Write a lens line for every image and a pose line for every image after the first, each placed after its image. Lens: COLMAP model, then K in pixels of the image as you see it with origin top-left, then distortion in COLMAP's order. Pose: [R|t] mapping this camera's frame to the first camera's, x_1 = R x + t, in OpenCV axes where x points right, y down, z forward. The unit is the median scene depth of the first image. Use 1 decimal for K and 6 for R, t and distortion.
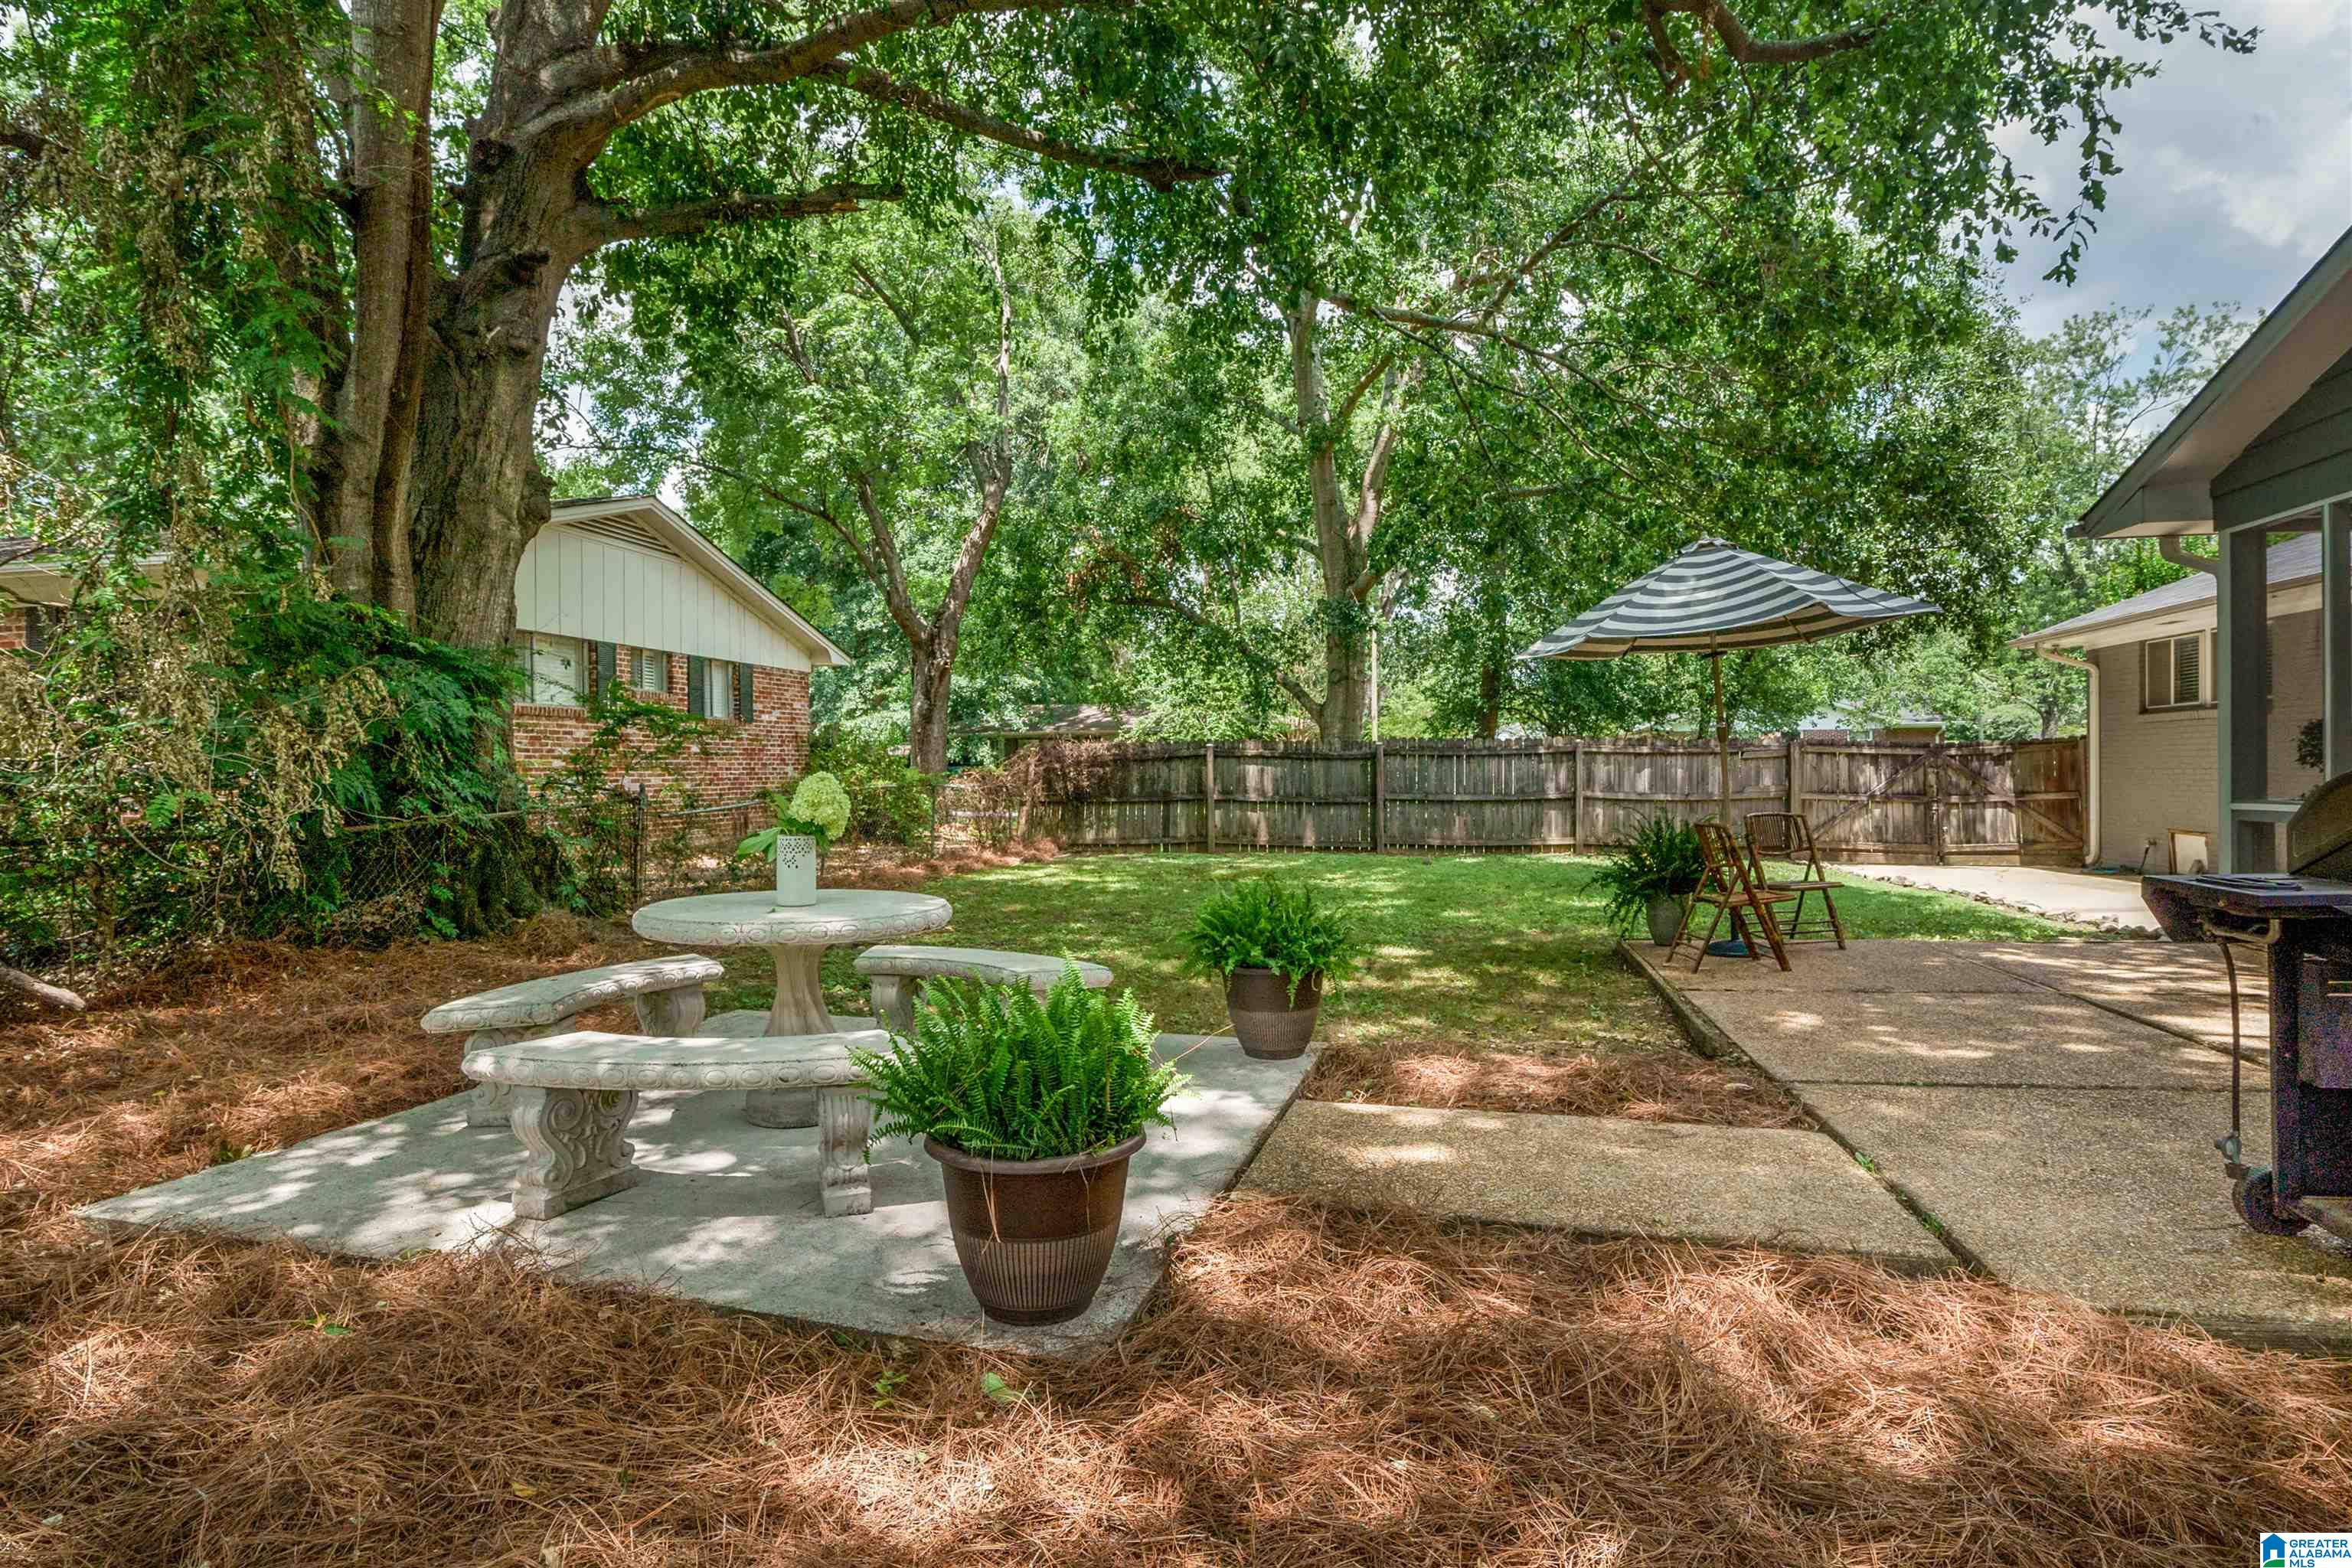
lens RADIAL K [[1245.3, 0, 1170.5], [0, 1245.3, 773.2], [0, 0, 1]] dist [-0.000997, -0.000405]
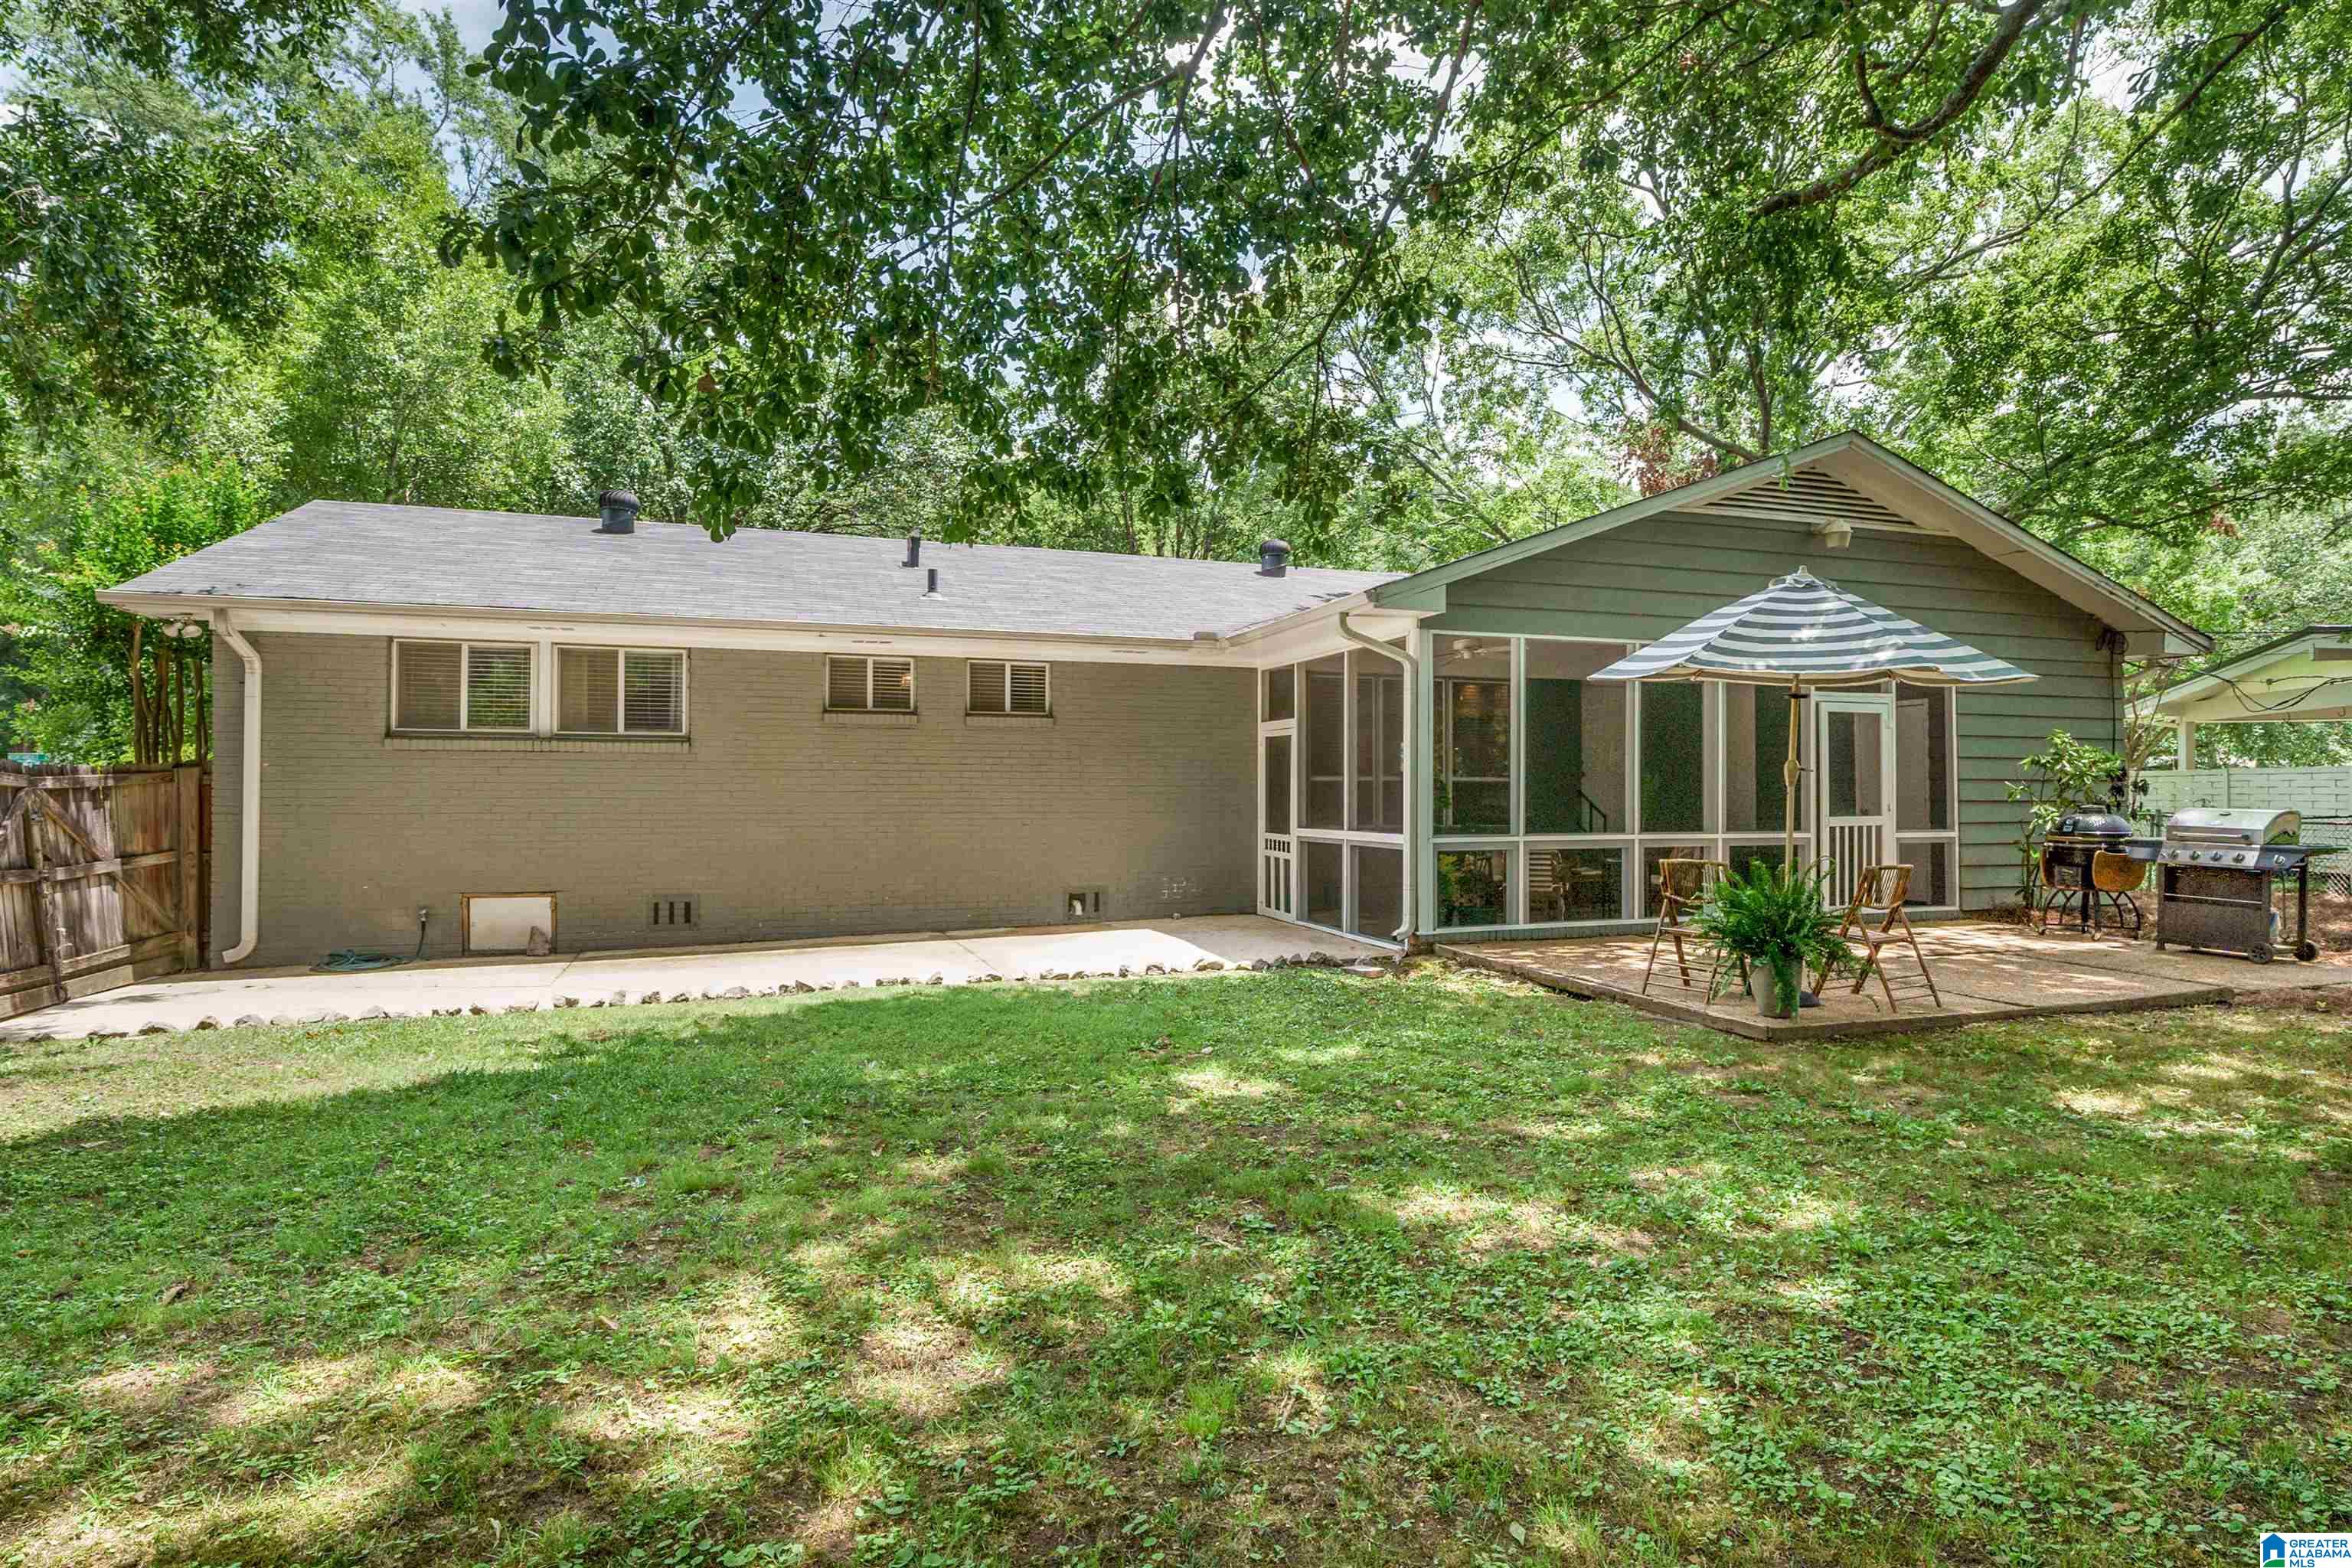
lens RADIAL K [[1245.3, 0, 1170.5], [0, 1245.3, 773.2], [0, 0, 1]] dist [-0.000997, -0.000405]
pose [[-0.506023, 0.025636, 0.862139, -0.060944], [0.005403, 0.999633, -0.026553, -0.004718], [-0.862503, -0.008779, -0.505975, 0.812253]]
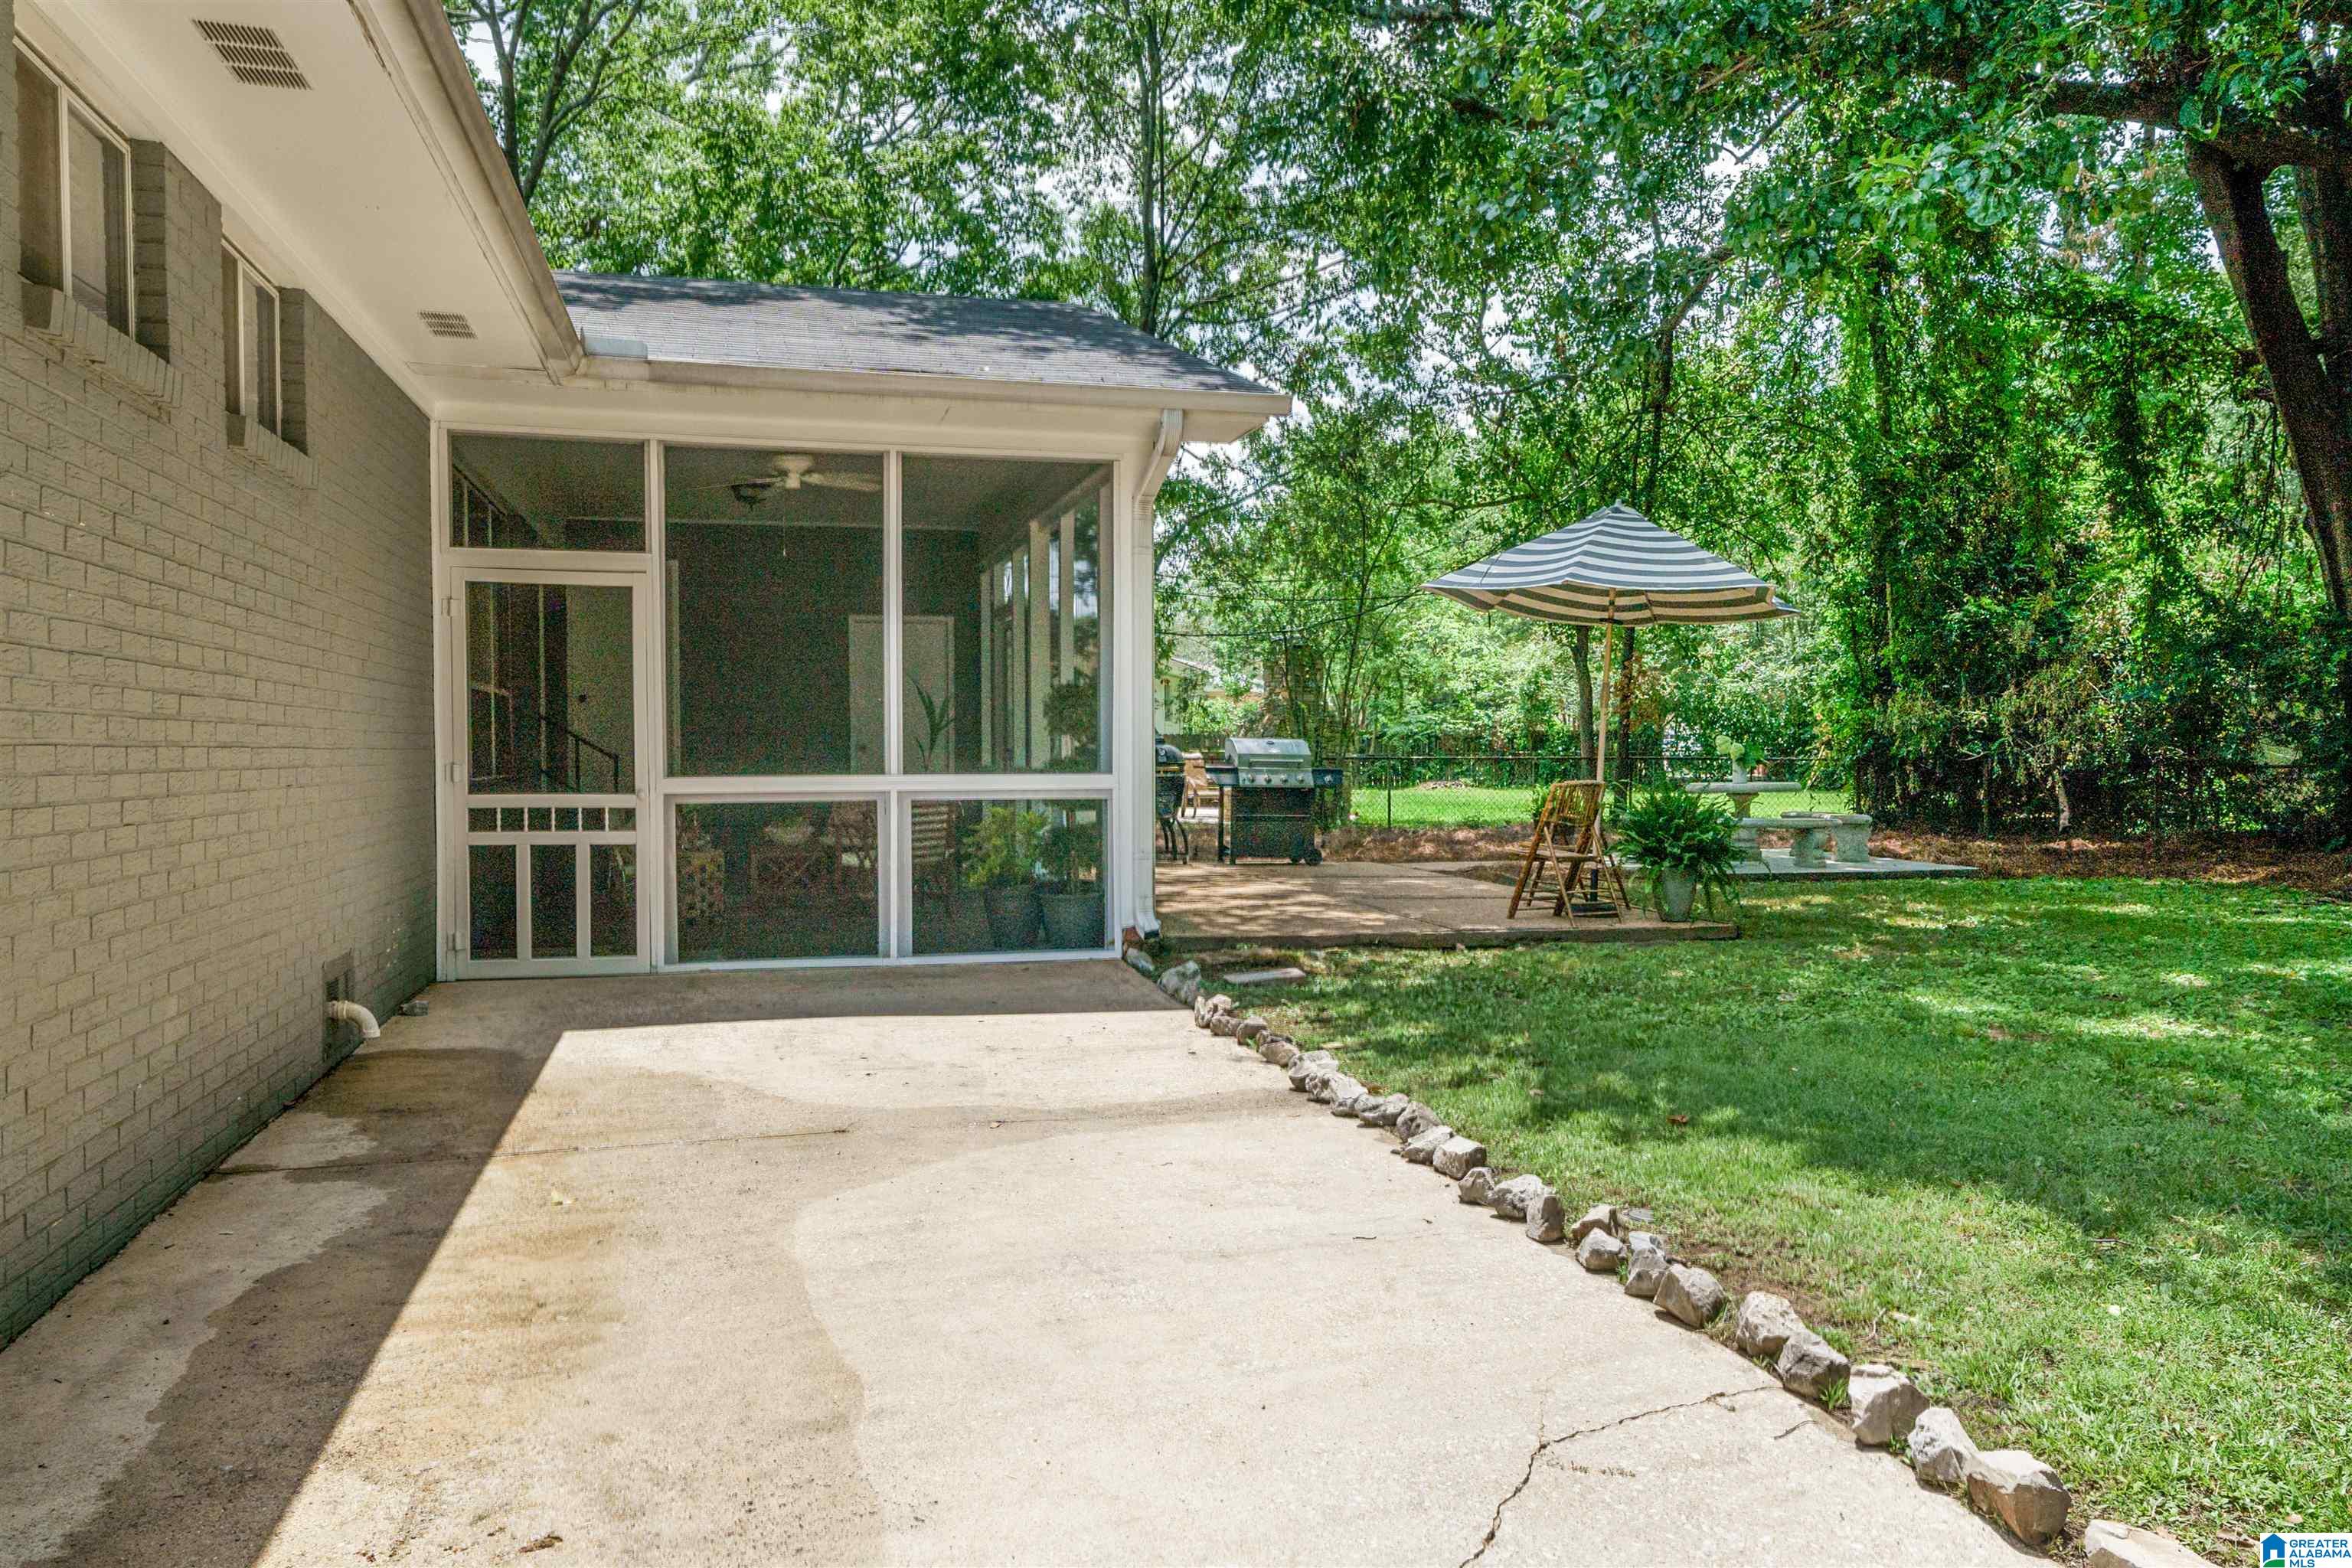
lens RADIAL K [[1651.7, 0, 1176.0], [0, 1651.7, 784.0], [0, 0, 1]] dist [0.005303, 0.000933]
pose [[-0.890364, 0.023539, -0.454640, 0.601414], [0.012837, 0.999563, 0.026611, -0.000775], [0.455068, 0.017857, -0.890278, 0.871323]]
